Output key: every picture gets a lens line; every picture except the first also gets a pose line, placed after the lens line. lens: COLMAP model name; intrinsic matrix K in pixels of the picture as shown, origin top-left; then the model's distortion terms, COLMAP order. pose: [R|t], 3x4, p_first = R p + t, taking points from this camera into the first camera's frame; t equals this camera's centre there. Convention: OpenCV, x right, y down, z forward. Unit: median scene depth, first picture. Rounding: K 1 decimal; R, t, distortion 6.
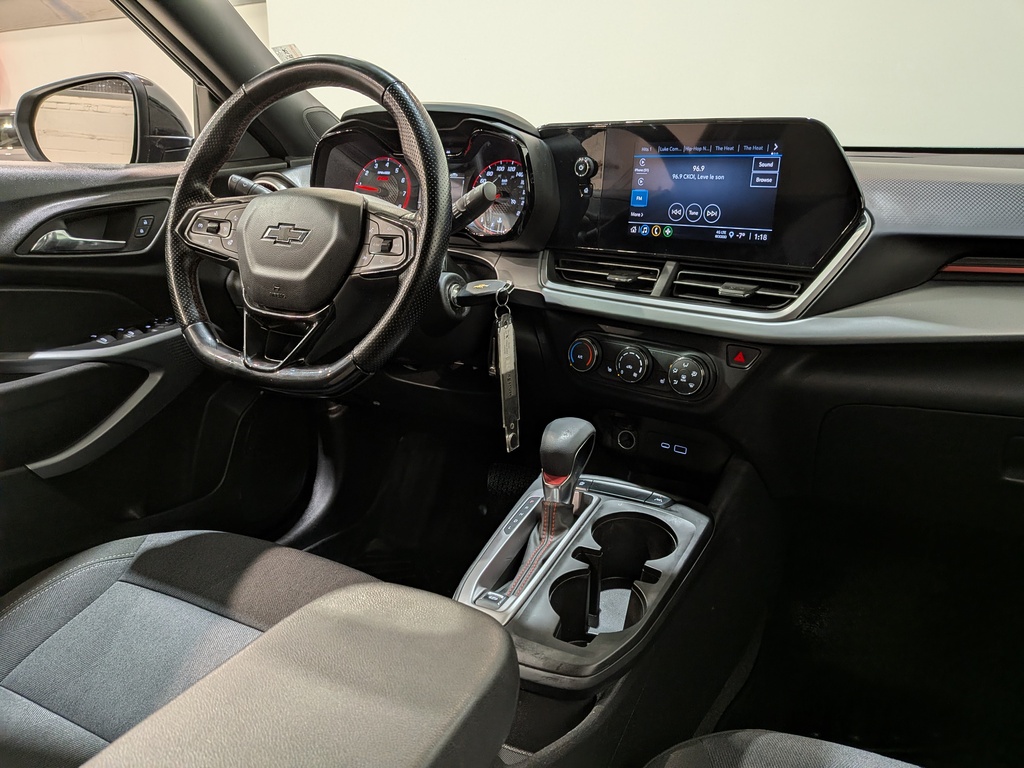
lens RADIAL K [[755.3, 0, 484.9], [0, 755.3, 405.7], [0, 0, 1]] dist [0.053929, -0.098213]
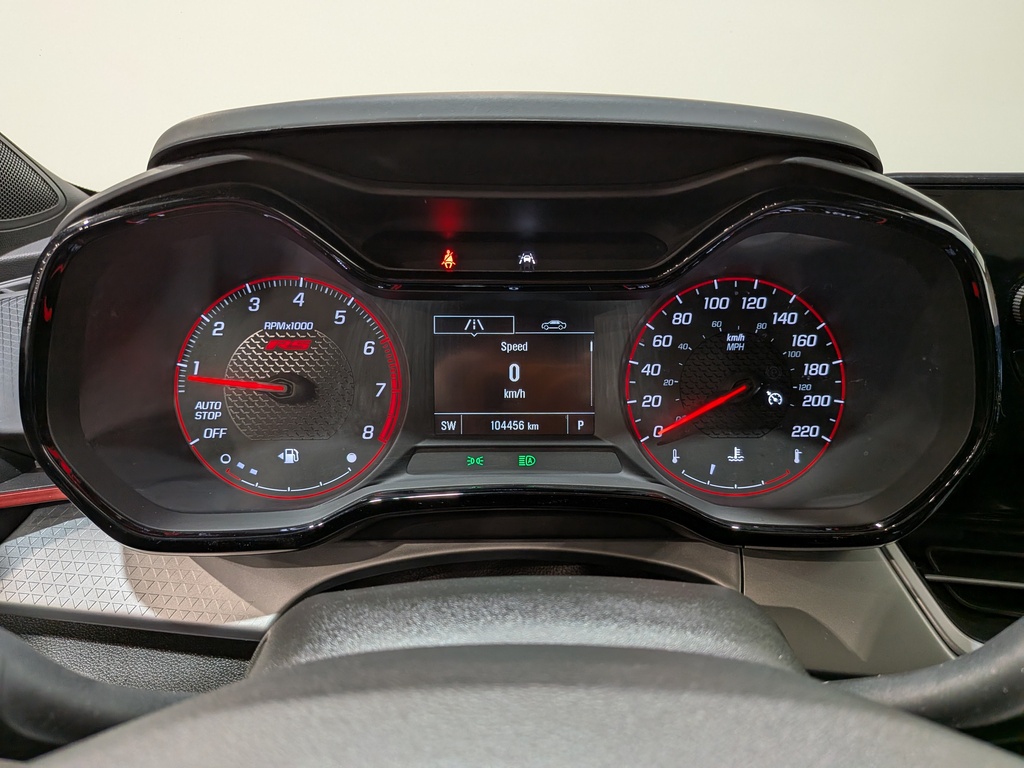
lens RADIAL K [[755.3, 0, 510.8], [0, 755.3, 380.7], [0, 0, 1]] dist [0.053929, -0.098213]
pose [[0.871828, -0.131085, 0.471946, -0.259783], [0.160854, 0.986708, -0.023085, -0.341387], [-0.462647, 0.096041, 0.881325, 0.899841]]
